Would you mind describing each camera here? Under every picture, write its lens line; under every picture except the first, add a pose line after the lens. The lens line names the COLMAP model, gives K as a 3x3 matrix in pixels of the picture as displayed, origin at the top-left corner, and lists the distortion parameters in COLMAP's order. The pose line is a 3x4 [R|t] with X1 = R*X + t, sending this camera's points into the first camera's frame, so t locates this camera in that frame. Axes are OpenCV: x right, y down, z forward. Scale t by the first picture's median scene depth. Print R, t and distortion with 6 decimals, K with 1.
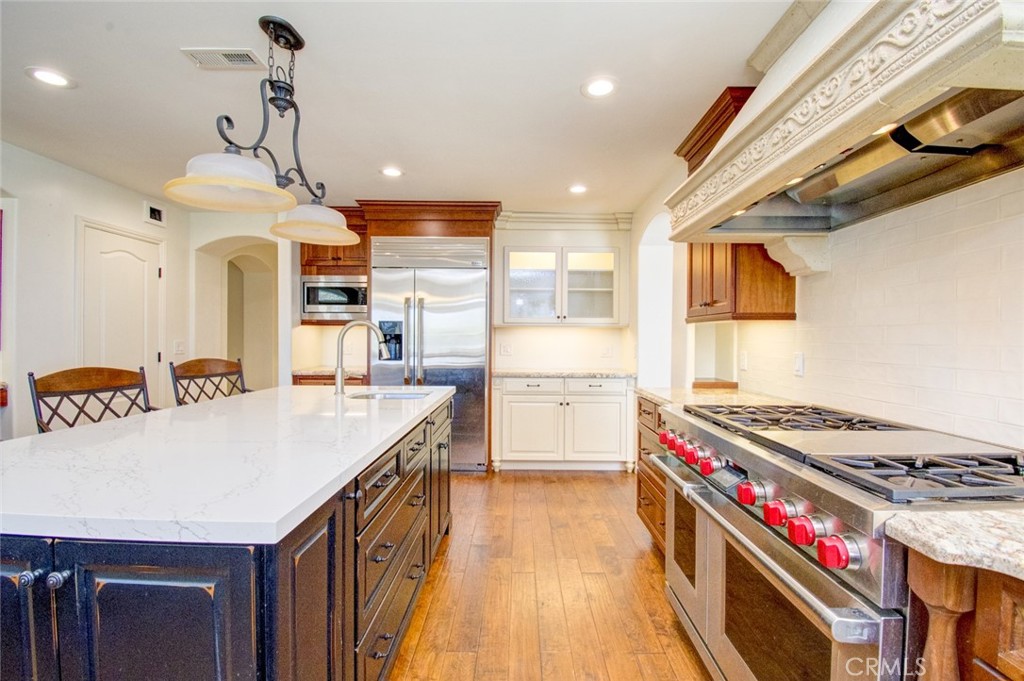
lens RADIAL K [[450.4, 0, 517.0], [0, 450.4, 342.4], [0, 0, 1]] dist [0.001624, -0.013528]
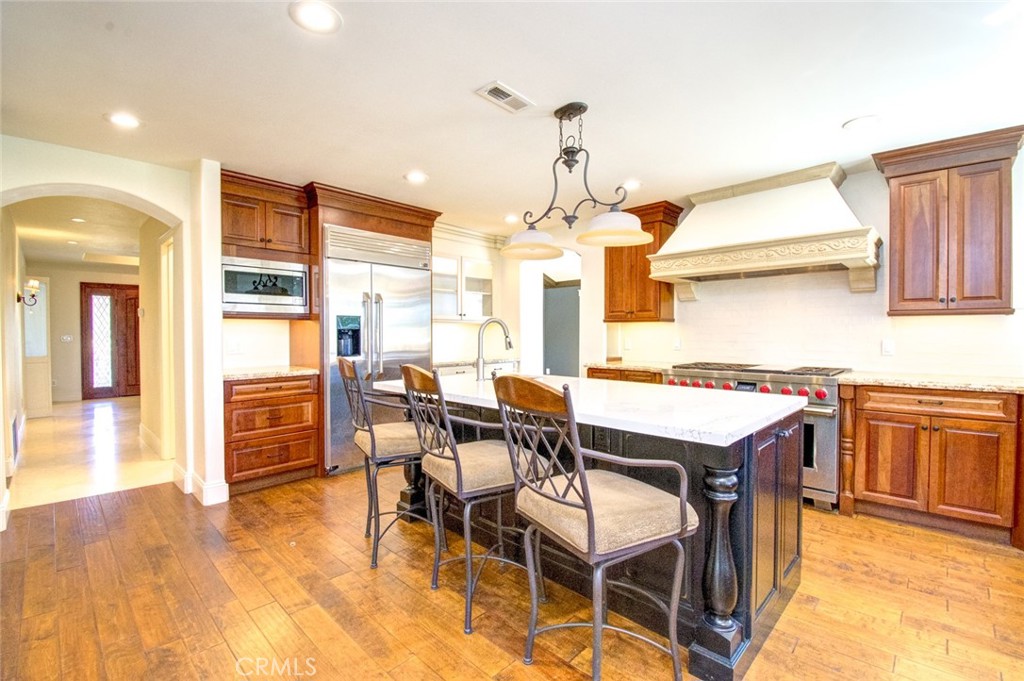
lens RADIAL K [[450.4, 0, 517.0], [0, 450.4, 342.4], [0, 0, 1]] dist [0.001624, -0.013528]
pose [[0.679409, -0.024791, 0.733341, -0.738824], [0.012849, 0.999678, 0.021890, -0.006633], [-0.733647, -0.005449, 0.679509, 0.080898]]
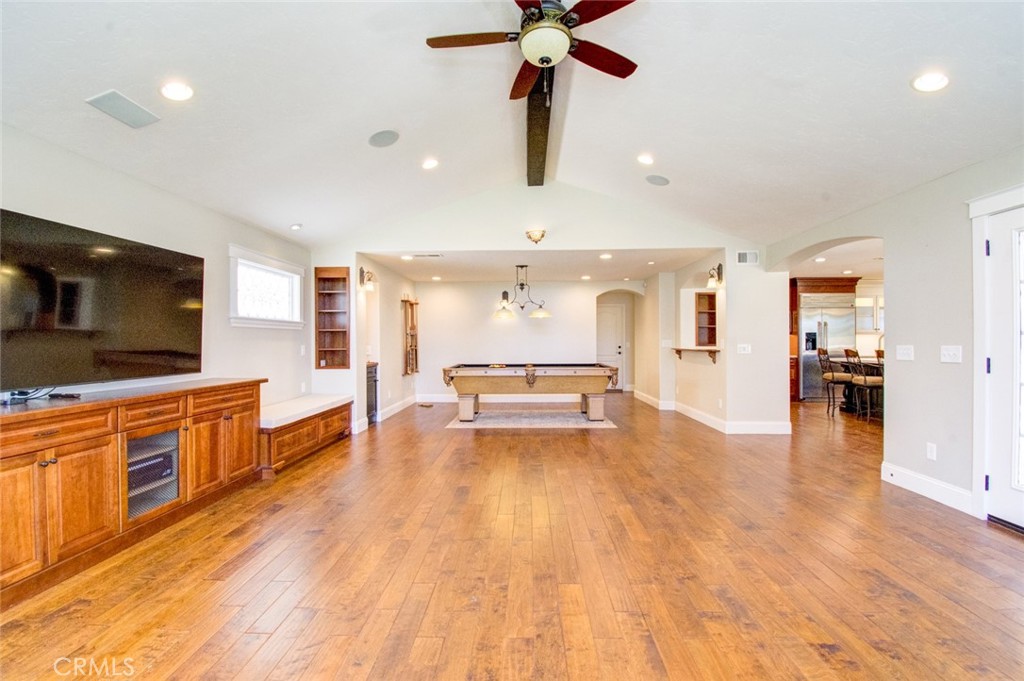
lens RADIAL K [[450.4, 0, 517.0], [0, 450.4, 342.4], [0, 0, 1]] dist [0.001624, -0.013528]
pose [[0.999856, -0.013717, -0.010040, -1.673572], [0.013699, 0.999904, -0.001853, -0.015144], [0.010064, 0.001715, 0.999948, -1.185441]]
